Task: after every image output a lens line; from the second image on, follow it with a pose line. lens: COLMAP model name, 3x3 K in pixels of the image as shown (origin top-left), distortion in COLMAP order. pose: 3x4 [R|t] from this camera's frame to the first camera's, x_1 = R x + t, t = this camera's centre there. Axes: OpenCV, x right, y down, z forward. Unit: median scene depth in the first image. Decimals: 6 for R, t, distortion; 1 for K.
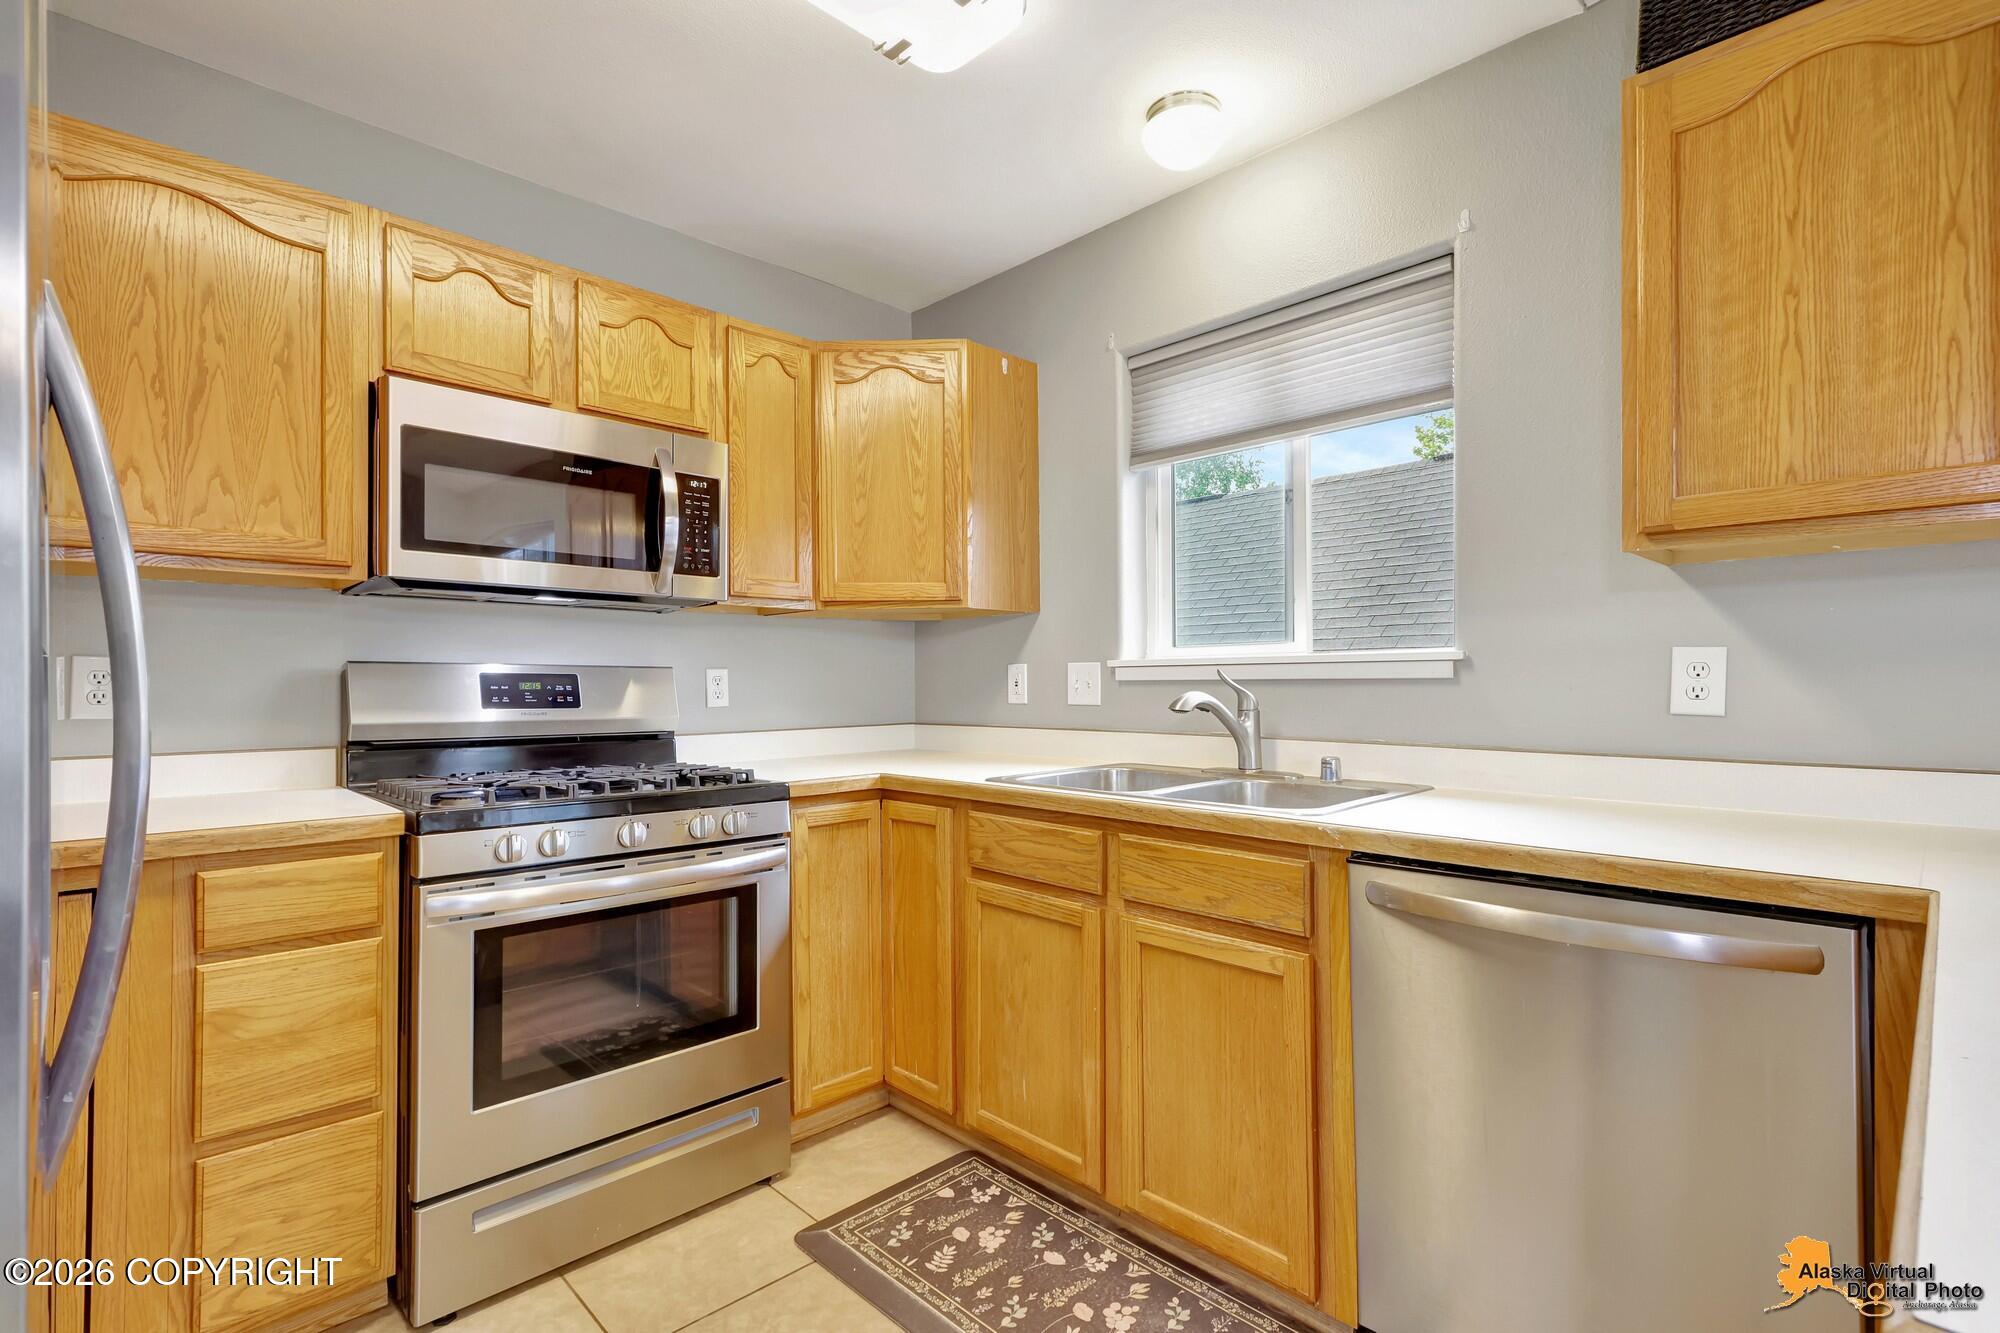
lens RADIAL K [[923.4, 0, 1014.7], [0, 923.4, 676.5], [0, 0, 1]] dist [0.001273, 0.002252]
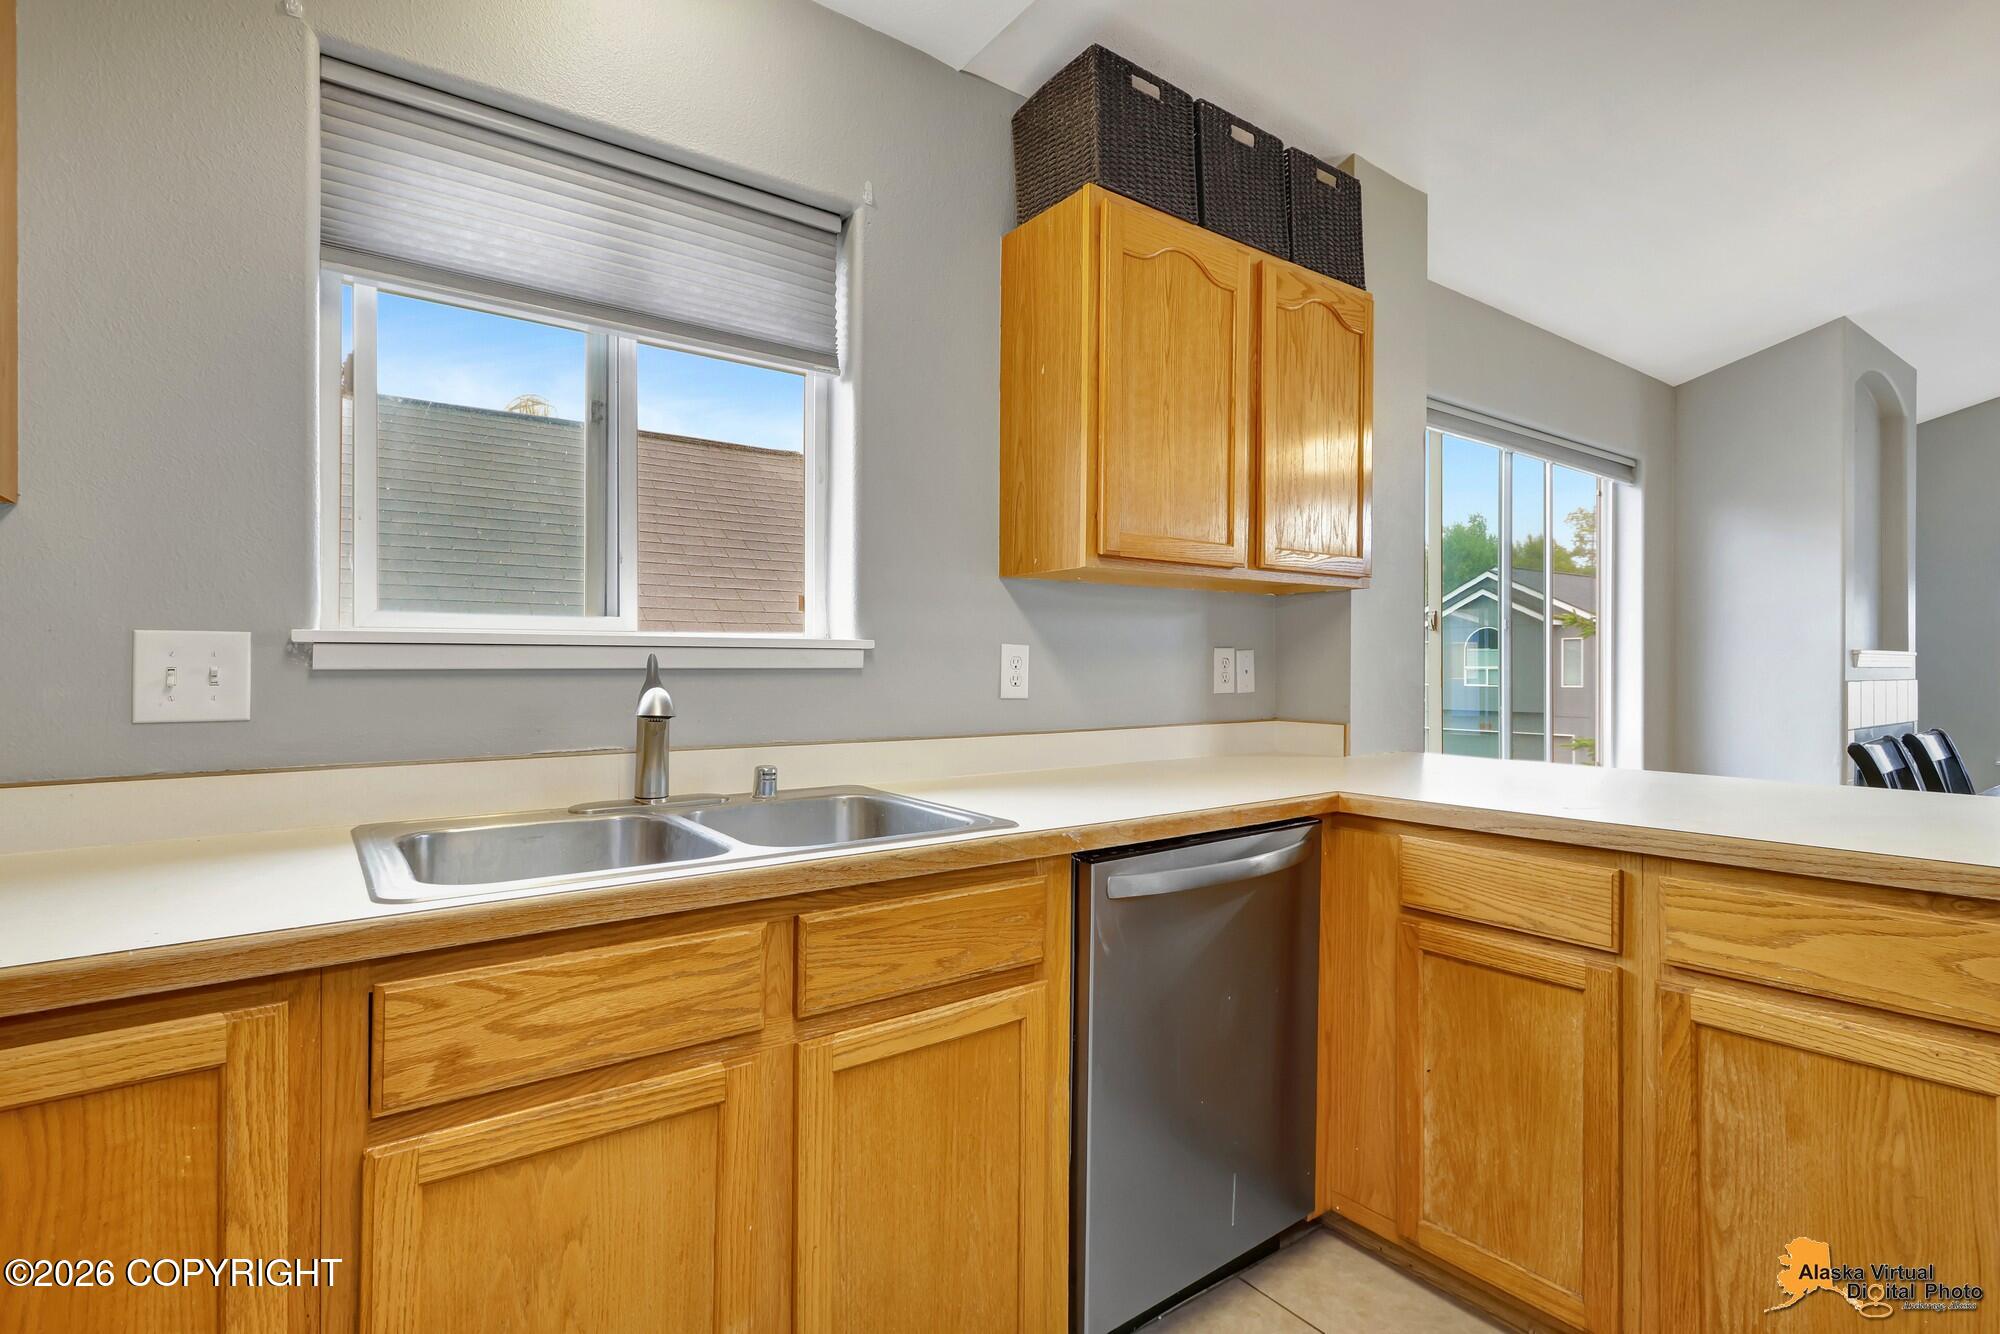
lens RADIAL K [[923.4, 0, 1000.9], [0, 923.4, 672.9], [0, 0, 1]] dist [0.001273, 0.002252]
pose [[0.158917, -0.000614, 0.987292, -0.434321], [-0.006589, 0.999977, 0.001682, 0.004099], [-0.987270, -0.006773, 0.158909, 0.697342]]
